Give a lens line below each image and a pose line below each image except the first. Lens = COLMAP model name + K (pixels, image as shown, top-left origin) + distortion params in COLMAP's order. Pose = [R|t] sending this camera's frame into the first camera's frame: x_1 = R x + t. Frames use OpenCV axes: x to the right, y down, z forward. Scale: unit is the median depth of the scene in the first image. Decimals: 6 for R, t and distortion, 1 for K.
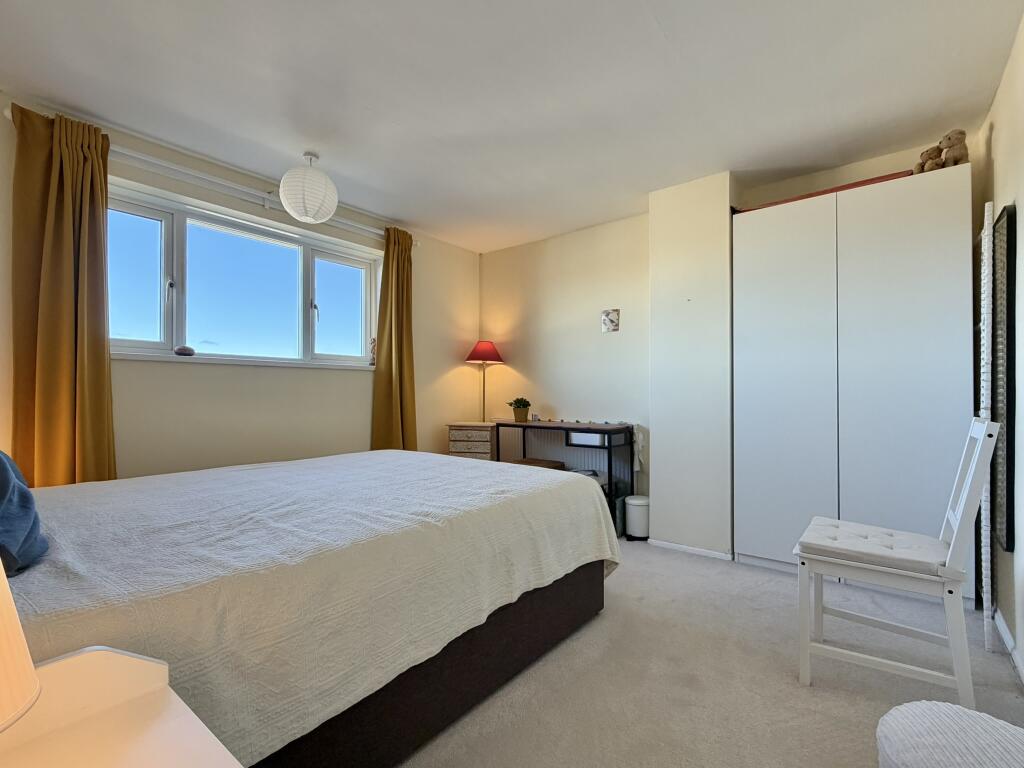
lens RADIAL K [[486.0, 0, 507.7], [0, 486.0, 375.1], [0, 0, 1]] dist [-0.001415, -0.000267]
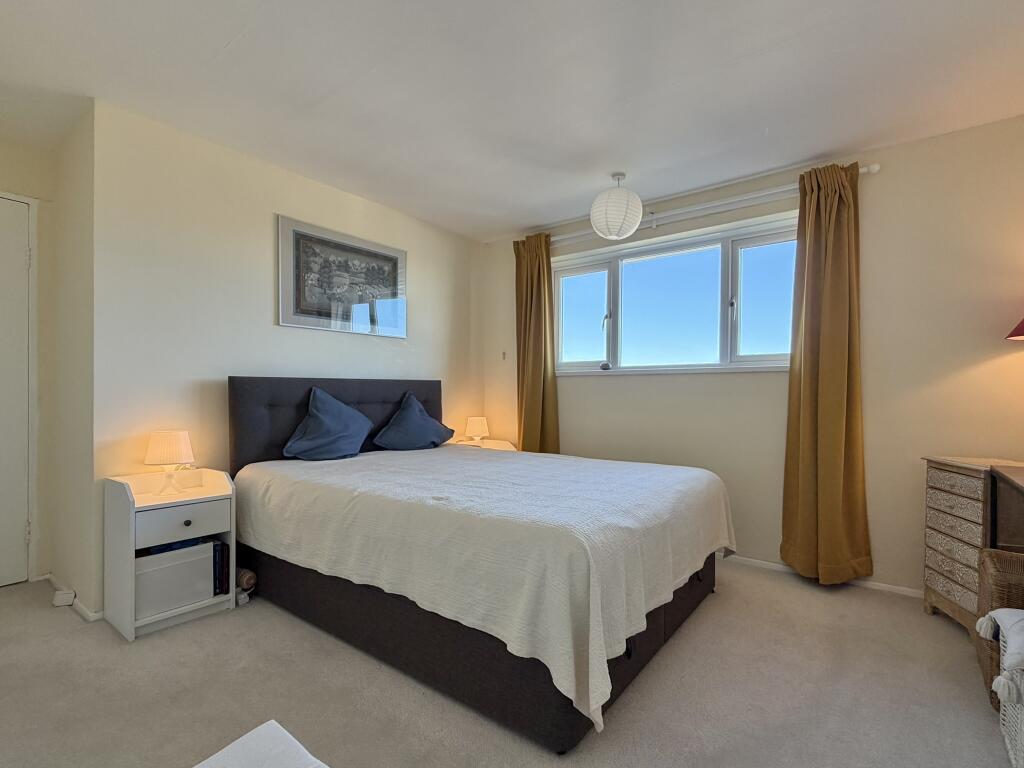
lens RADIAL K [[486.0, 0, 507.7], [0, 486.0, 375.1], [0, 0, 1]] dist [-0.001415, -0.000267]
pose [[0.013446, -0.050749, -0.998621, 0.561662], [0.020718, 0.998511, -0.050464, 0.030944], [0.999695, -0.020011, 0.014478, 0.652259]]
